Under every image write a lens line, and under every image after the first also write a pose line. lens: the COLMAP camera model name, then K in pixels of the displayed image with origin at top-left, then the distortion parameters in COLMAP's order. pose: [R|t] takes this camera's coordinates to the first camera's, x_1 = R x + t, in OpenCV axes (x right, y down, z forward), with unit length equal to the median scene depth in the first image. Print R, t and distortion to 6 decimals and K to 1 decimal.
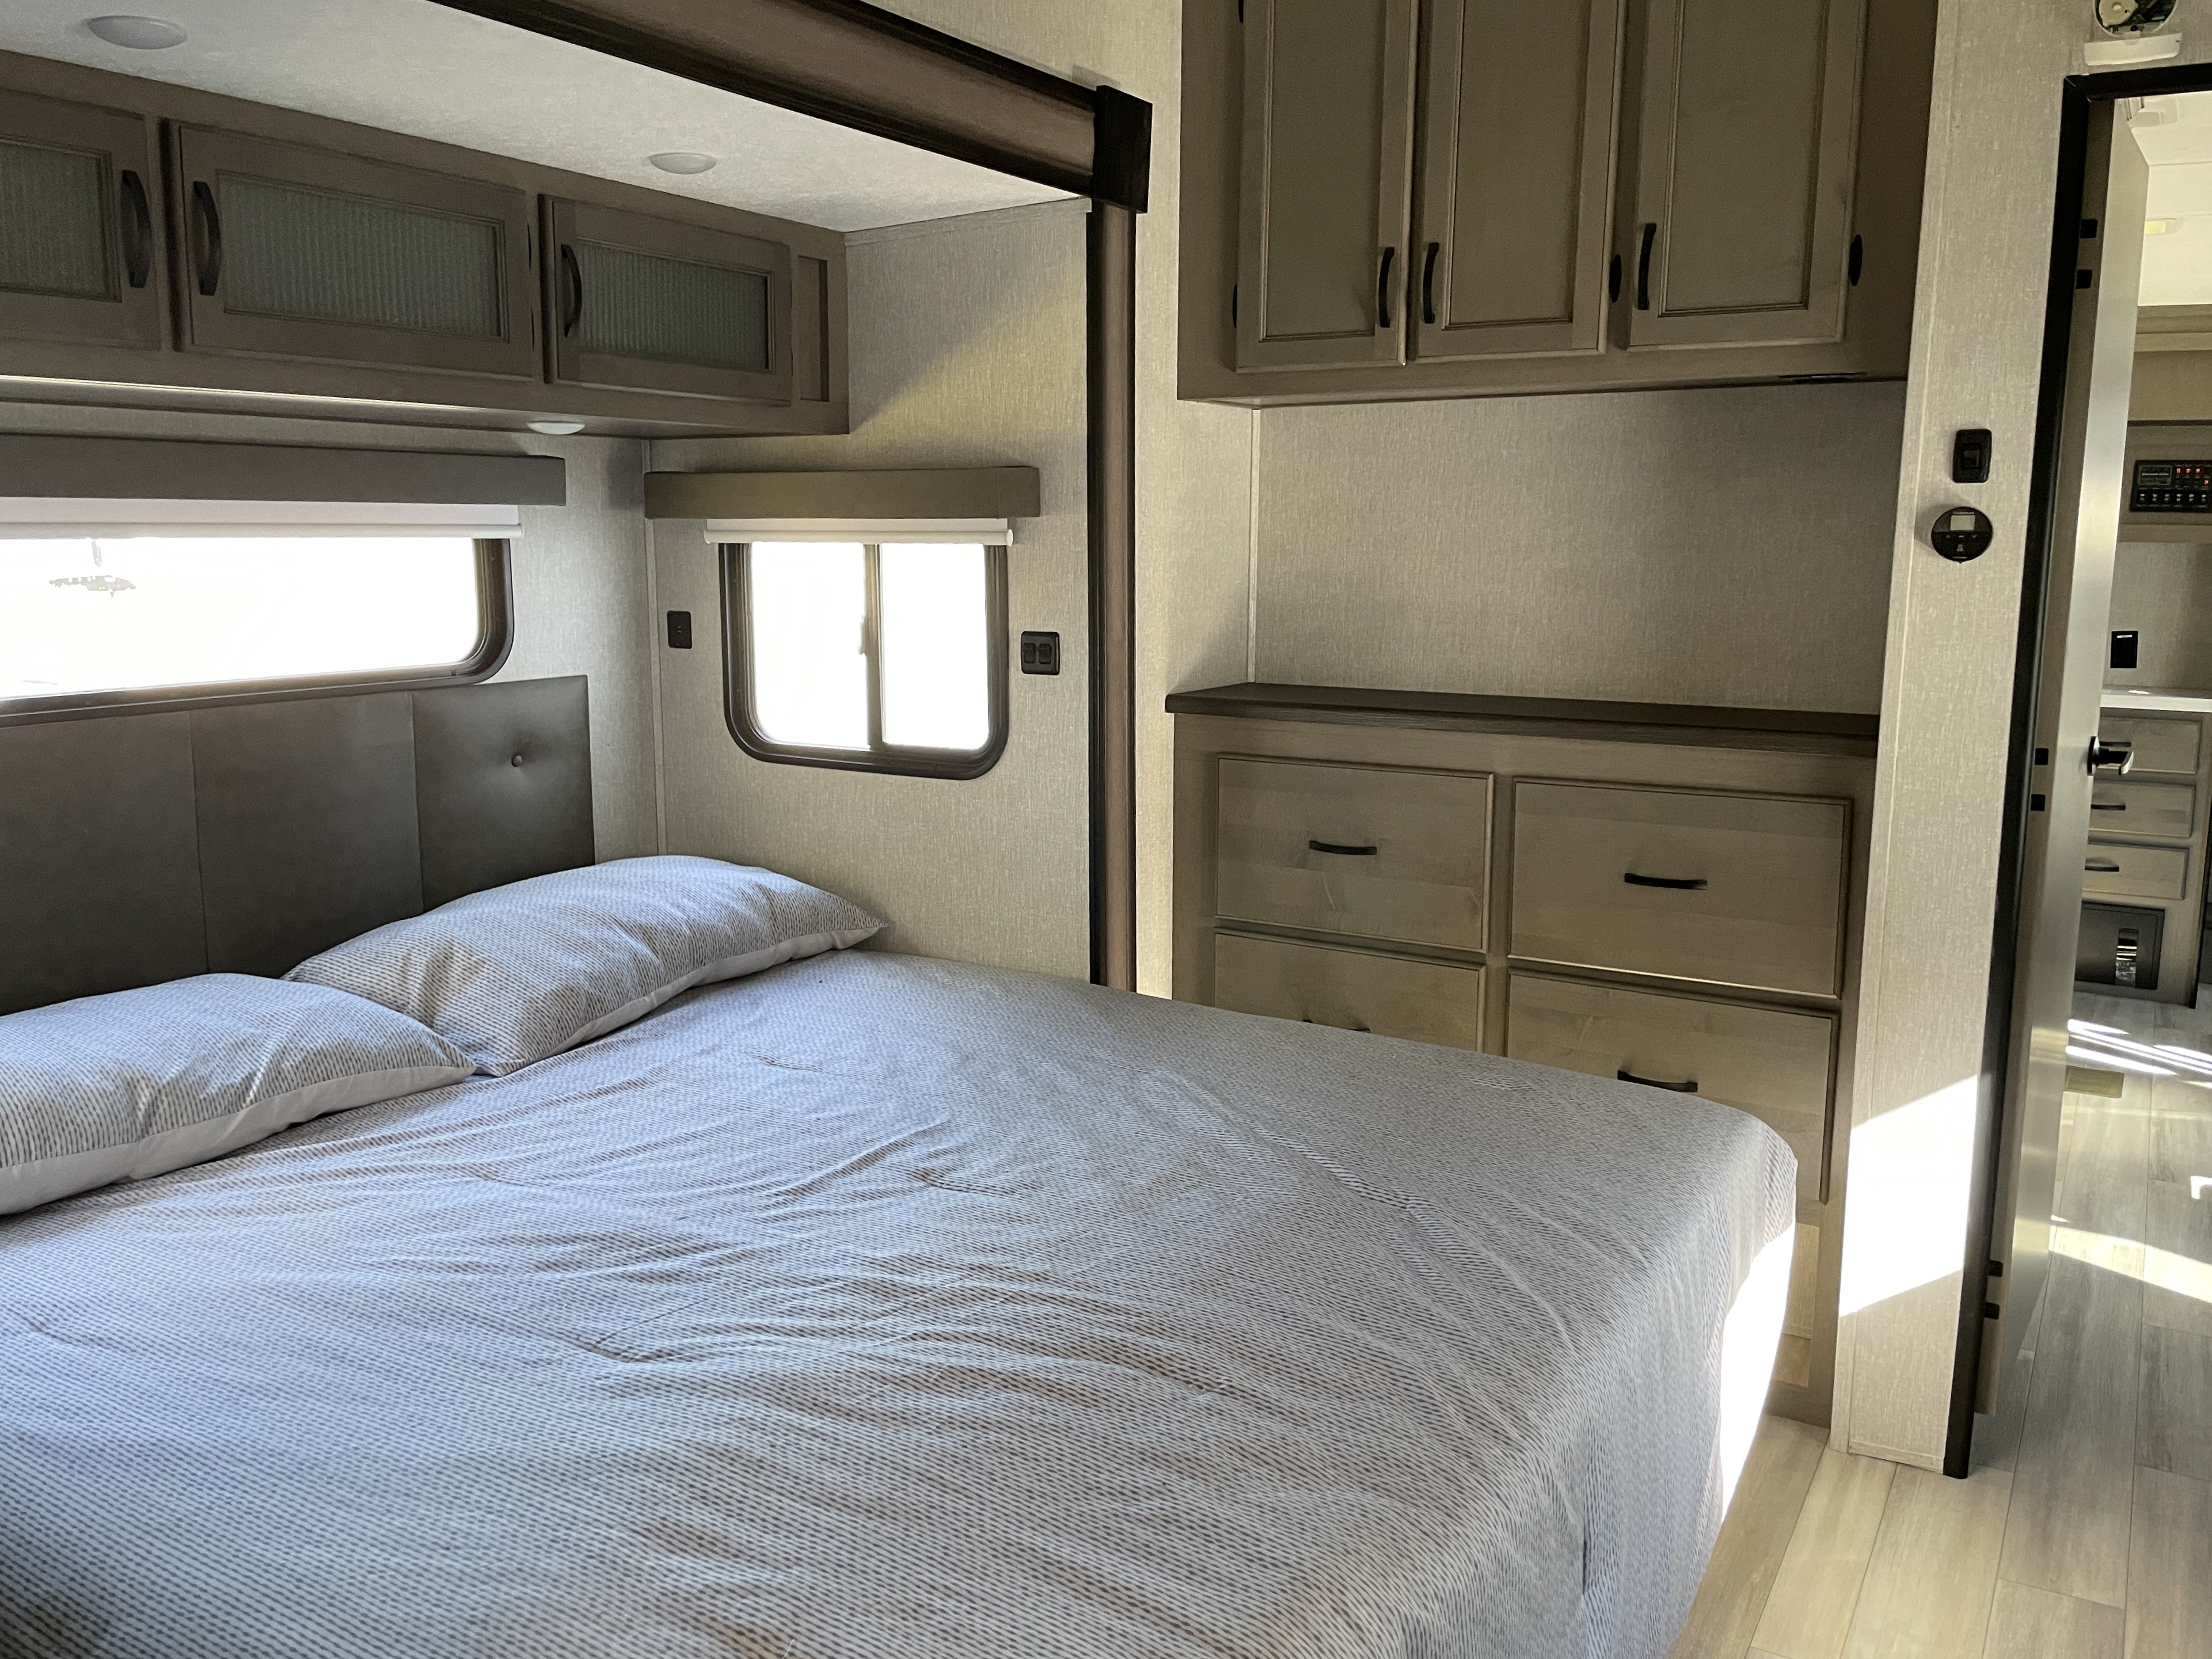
lens RADIAL K [[1692.7, 0, 1120.2], [0, 1692.7, 829.1], [0, 0, 1]] dist [0.079205, -0.111072]
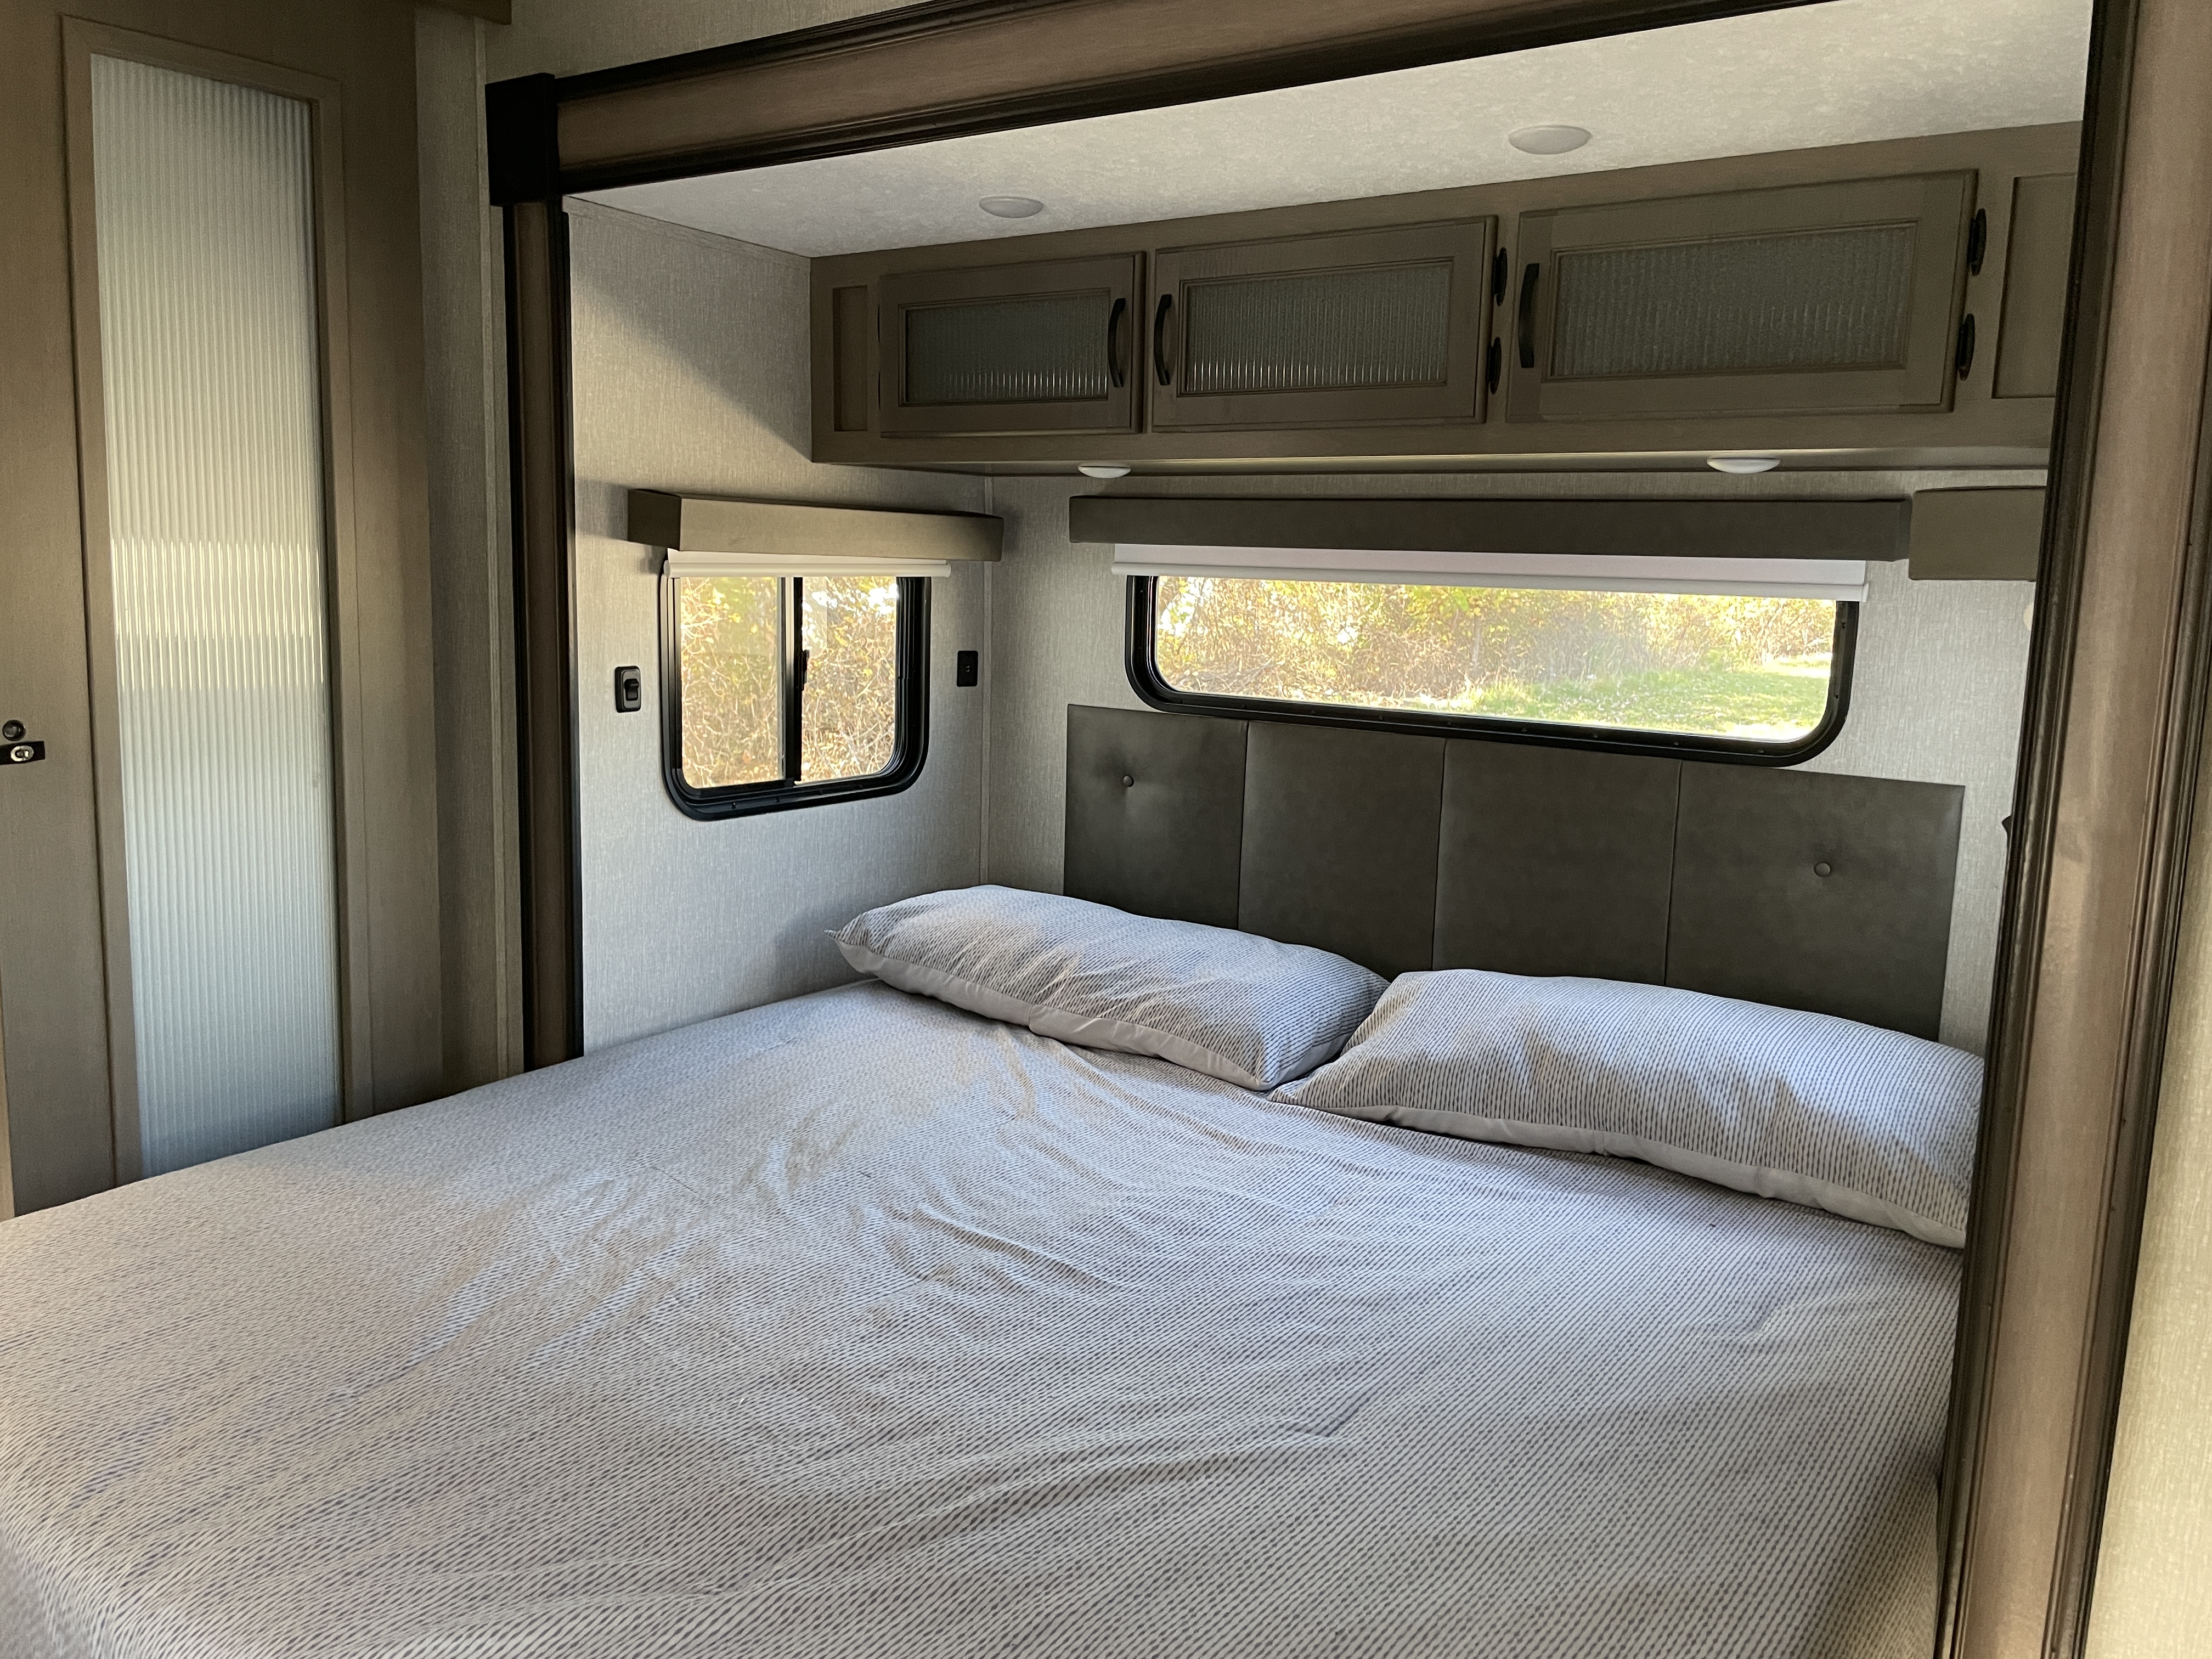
lens RADIAL K [[1692.9, 0, 1117.3], [0, 1692.9, 824.5], [0, 0, 1]] dist [0.079205, -0.111072]
pose [[-0.068801, 0.158994, -0.984879, 0.702756], [-0.206579, 0.963551, 0.169982, -0.192015], [0.976008, 0.215150, -0.033448, 1.015939]]
